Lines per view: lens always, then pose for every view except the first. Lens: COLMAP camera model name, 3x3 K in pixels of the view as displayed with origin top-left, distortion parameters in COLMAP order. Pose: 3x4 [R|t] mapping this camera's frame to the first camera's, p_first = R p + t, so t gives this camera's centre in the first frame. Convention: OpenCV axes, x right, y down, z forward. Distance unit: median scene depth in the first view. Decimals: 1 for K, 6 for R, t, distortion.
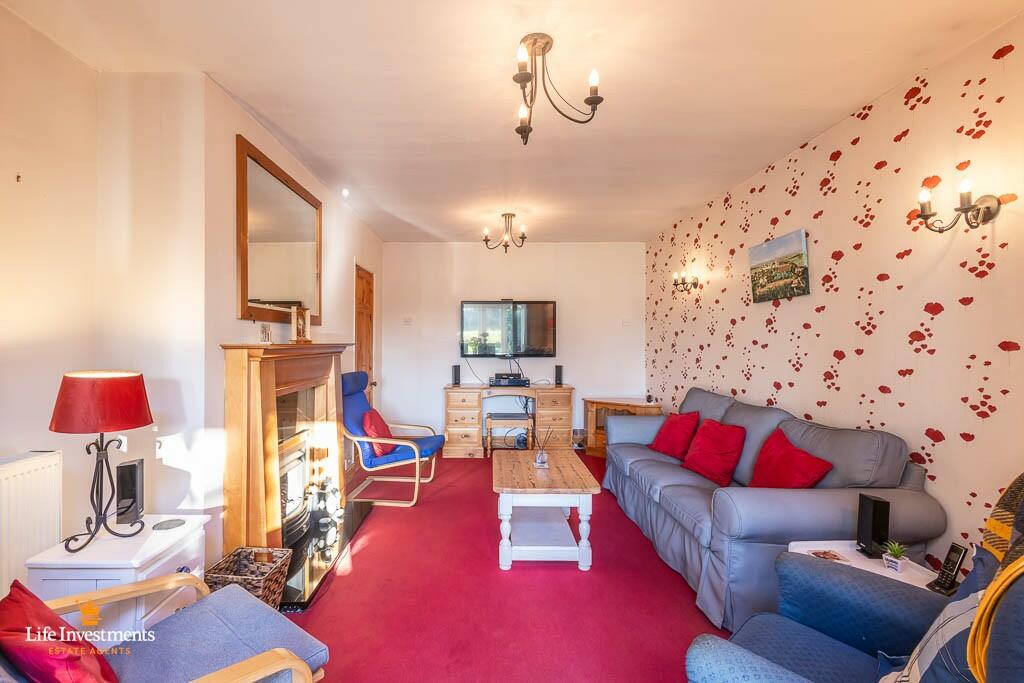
lens RADIAL K [[475.1, 0, 507.9], [0, 475.1, 338.6], [0, 0, 1]] dist [0.000967, -0.000589]
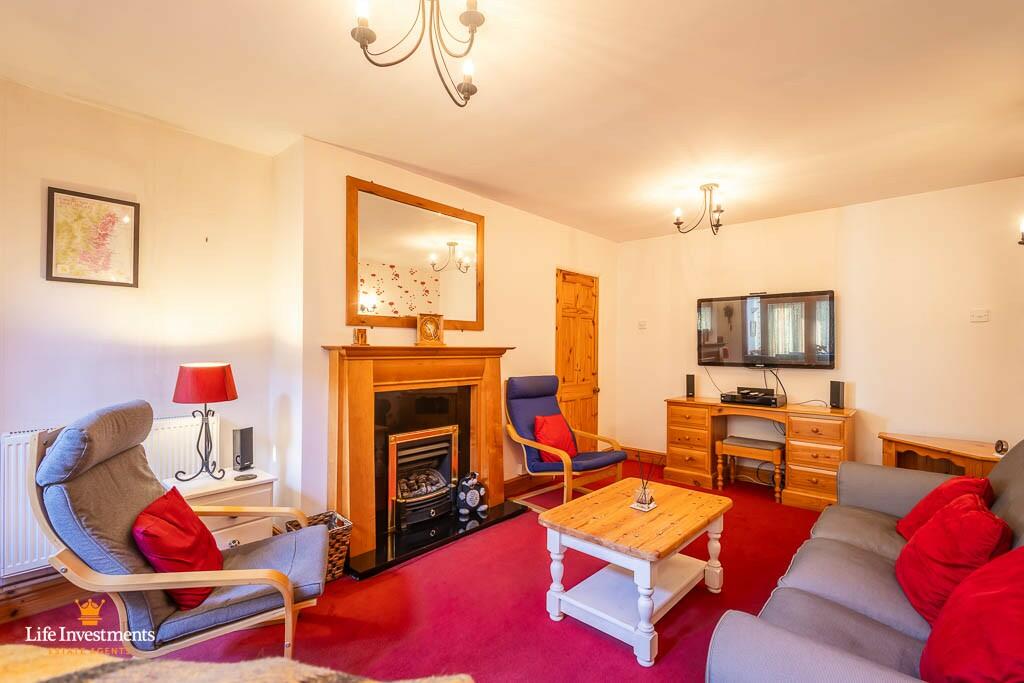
lens RADIAL K [[473.9, 0, 516.1], [0, 473.9, 343.5], [0, 0, 1]] dist [0.003044, -0.000563]
pose [[0.739643, -0.000093, -0.672999, 0.357049], [-0.003822, 0.999983, -0.004339, 0.006622], [0.672988, 0.005781, 0.739631, 0.242375]]
